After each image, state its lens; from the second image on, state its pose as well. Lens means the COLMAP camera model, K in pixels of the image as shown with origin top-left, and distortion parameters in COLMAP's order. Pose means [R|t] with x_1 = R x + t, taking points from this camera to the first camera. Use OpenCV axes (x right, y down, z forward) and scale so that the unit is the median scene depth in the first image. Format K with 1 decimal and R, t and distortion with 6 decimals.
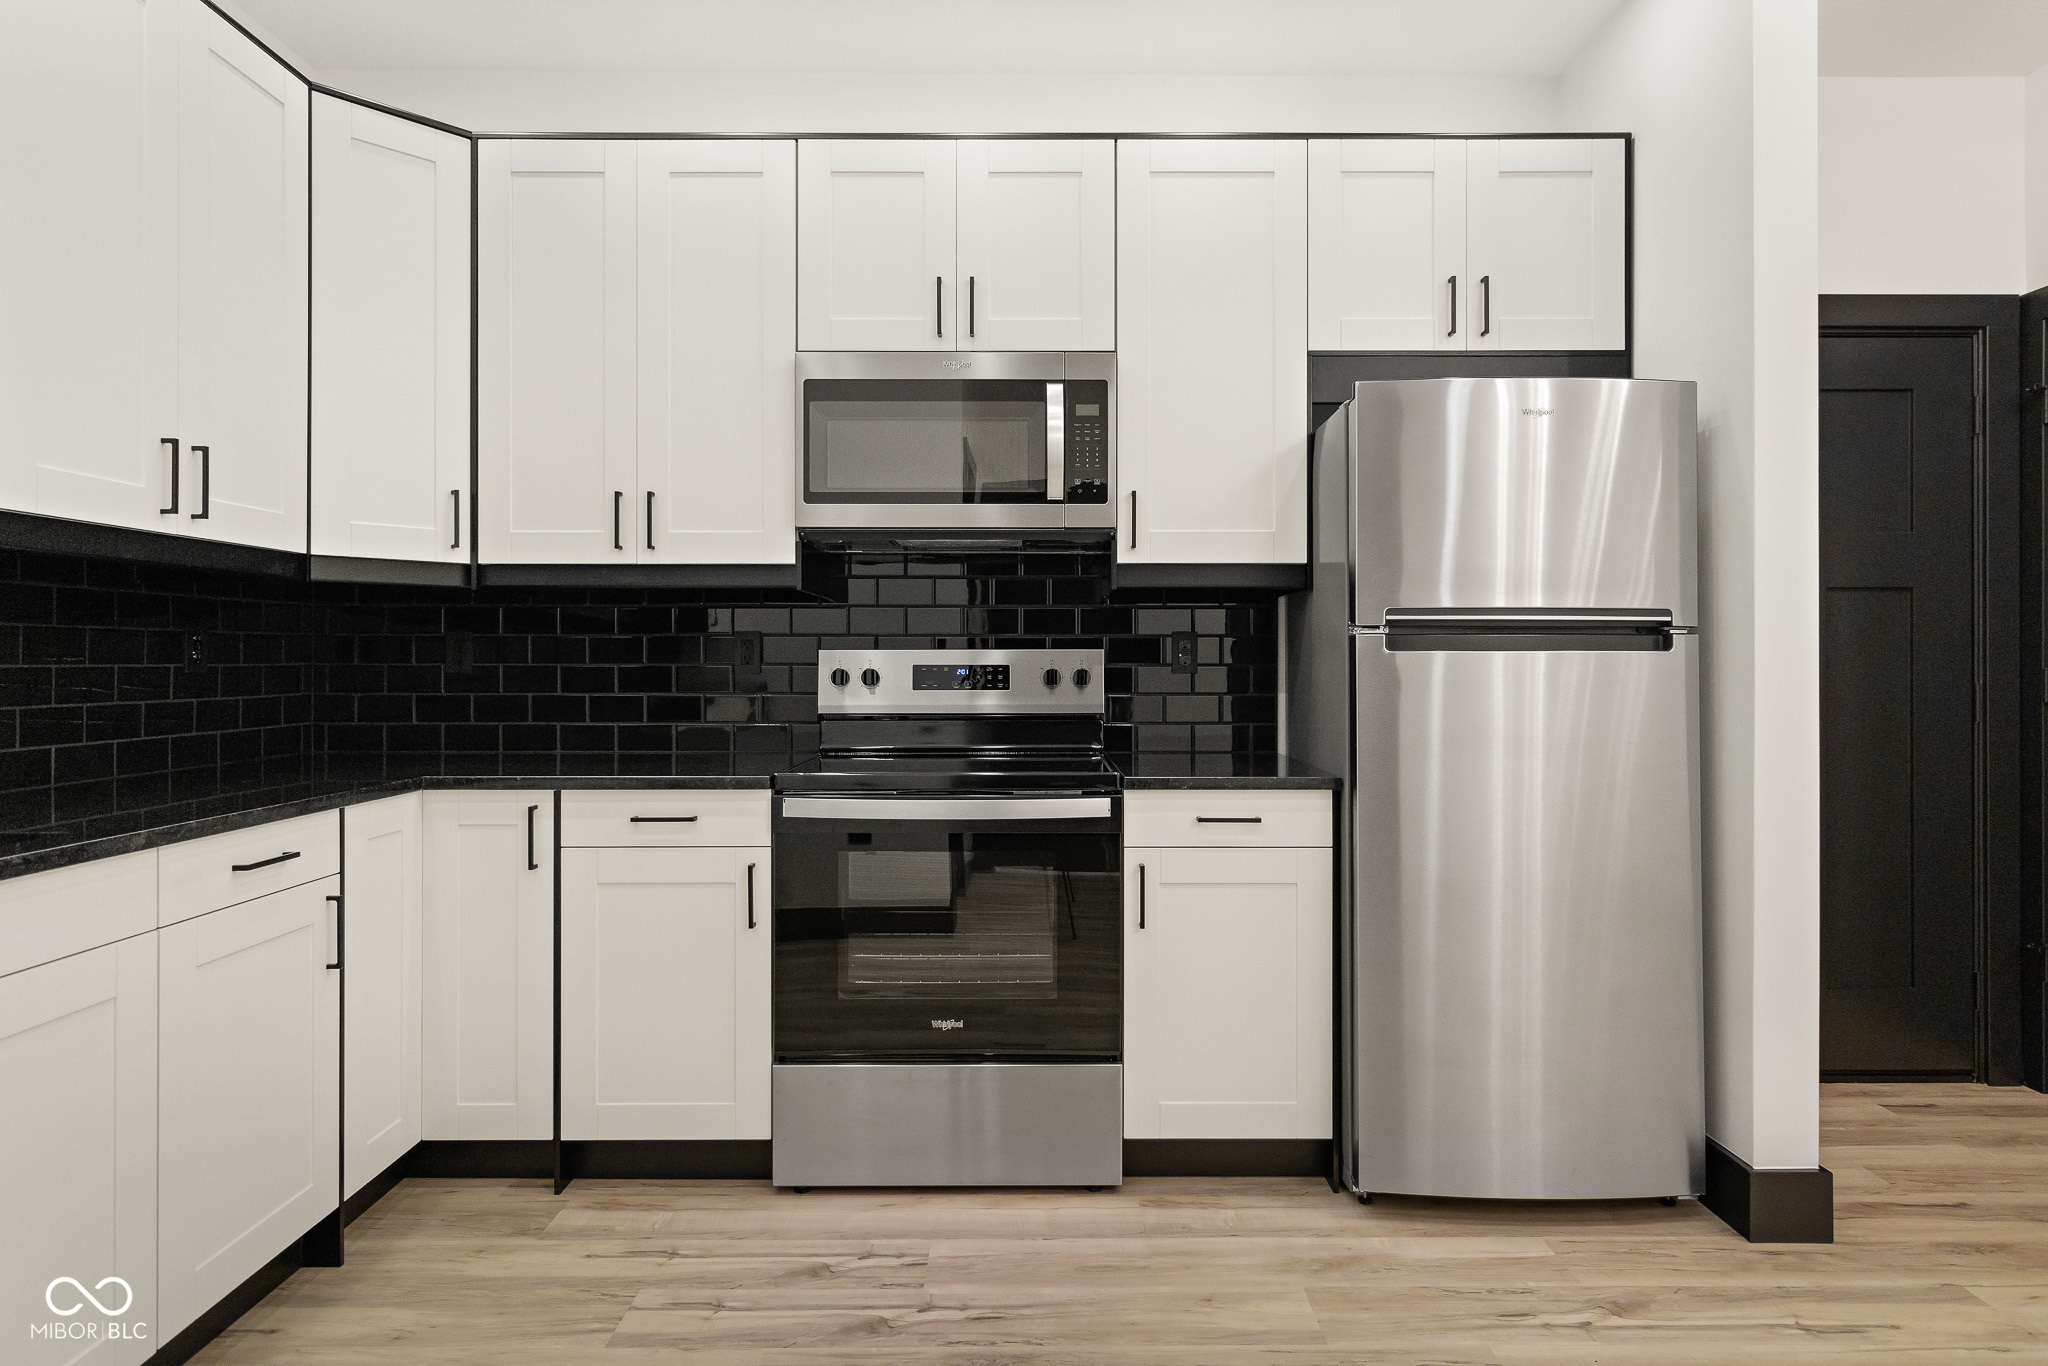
lens RADIAL K [[1157.9, 0, 1028.5], [0, 1157.9, 656.1], [0, 0, 1]] dist [-0.002078, 0.000620]
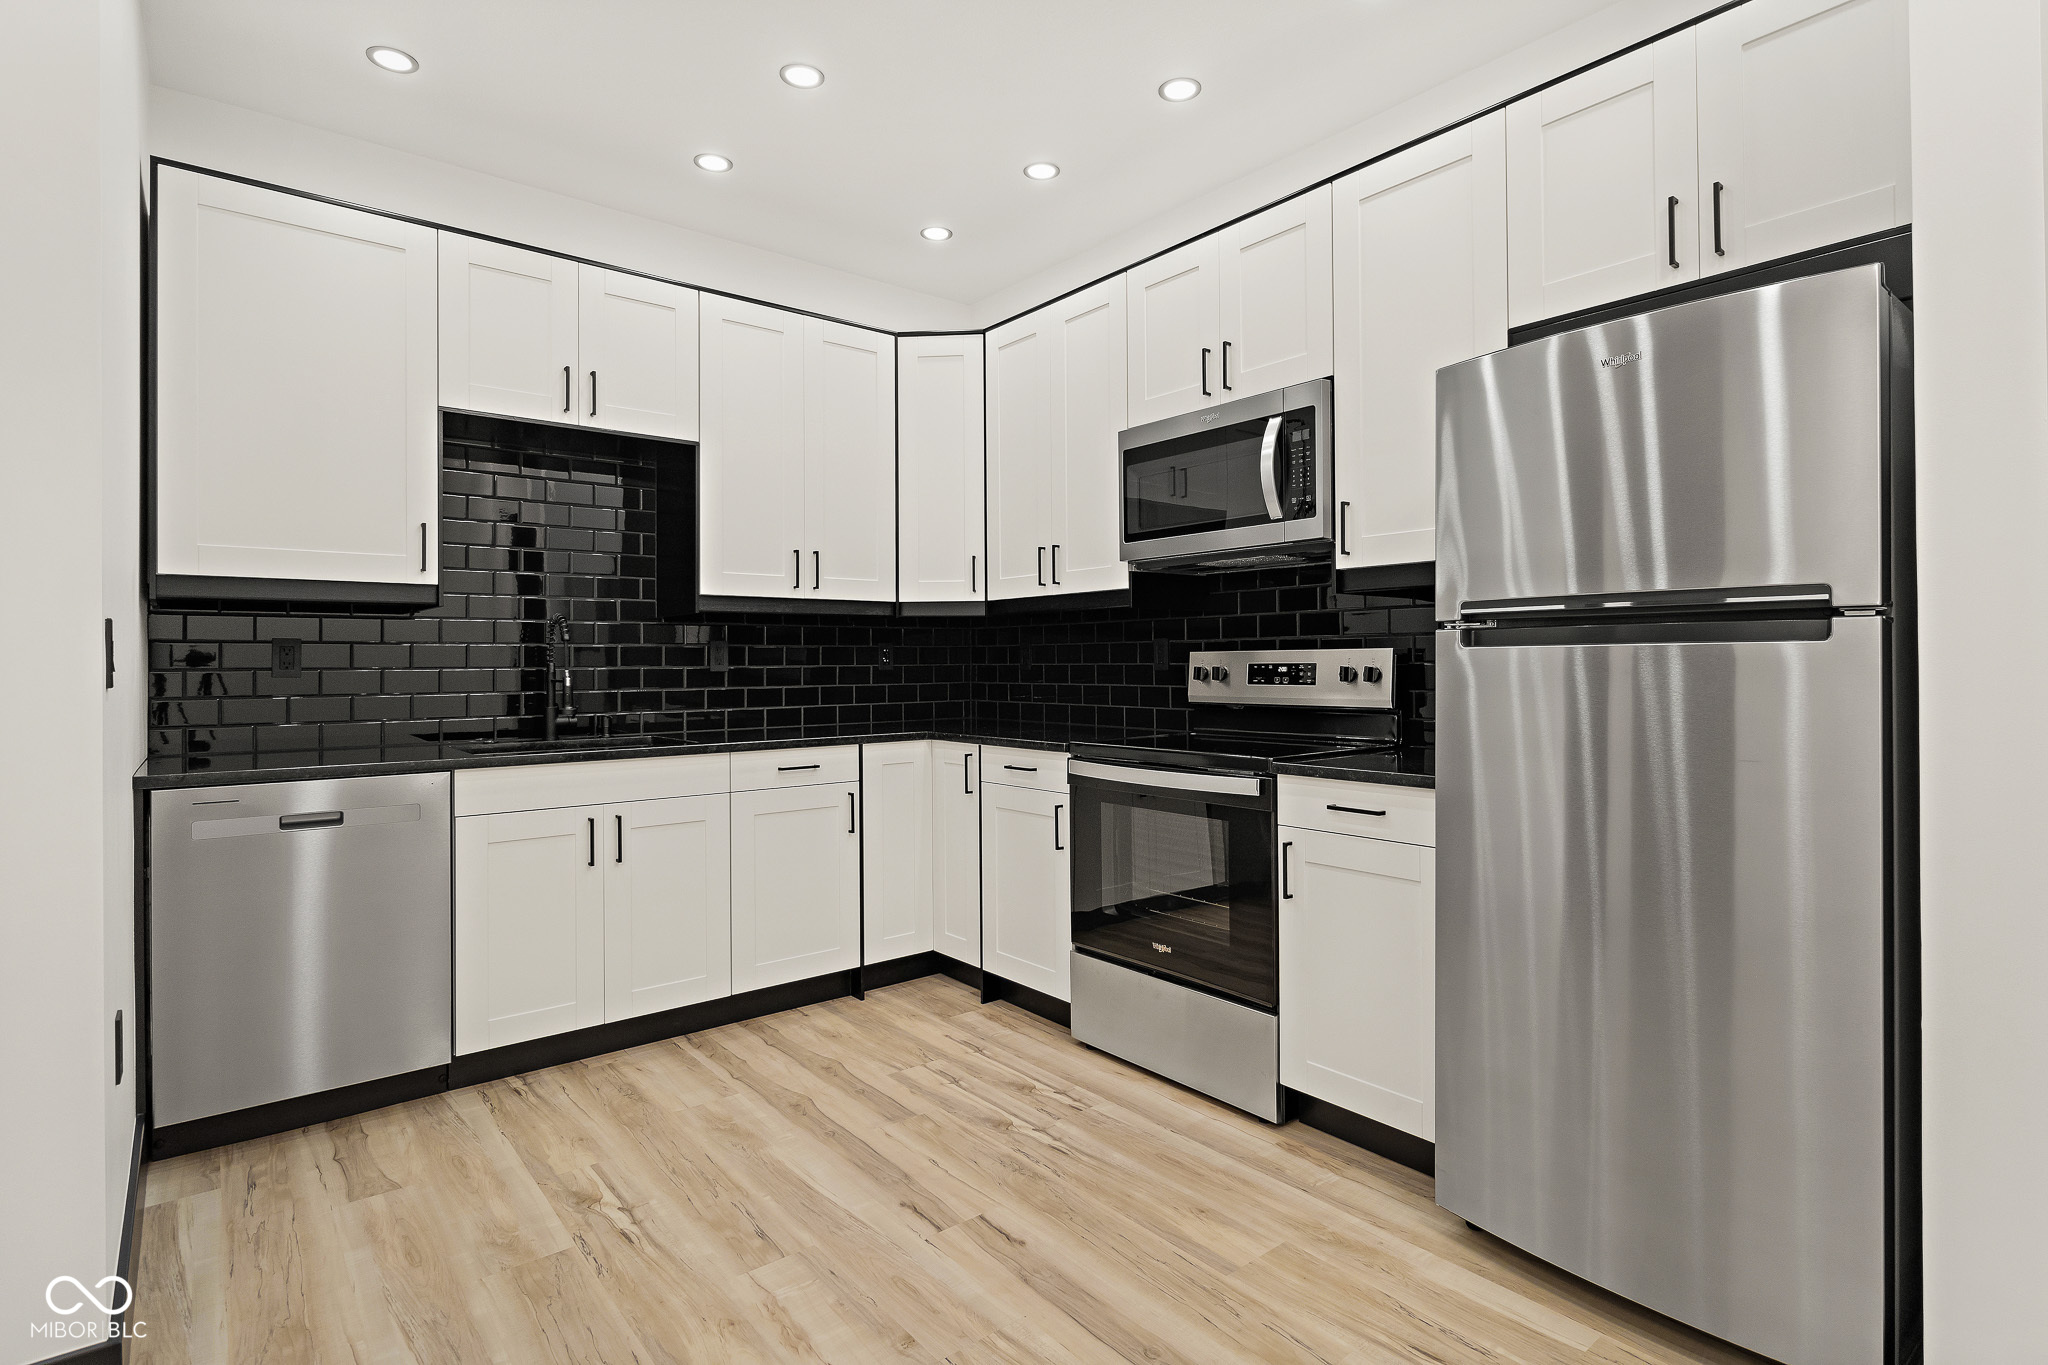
lens RADIAL K [[1012.7, 0, 1028.4], [0, 1012.7, 654.6], [0, 0, 1]] dist [-0.006676, -0.001003]
pose [[0.626215, -0.011894, -0.779560, 0.705280], [0.009134, 0.999927, -0.007919, 0.005441], [0.779597, -0.002162, 0.626278, 0.195589]]
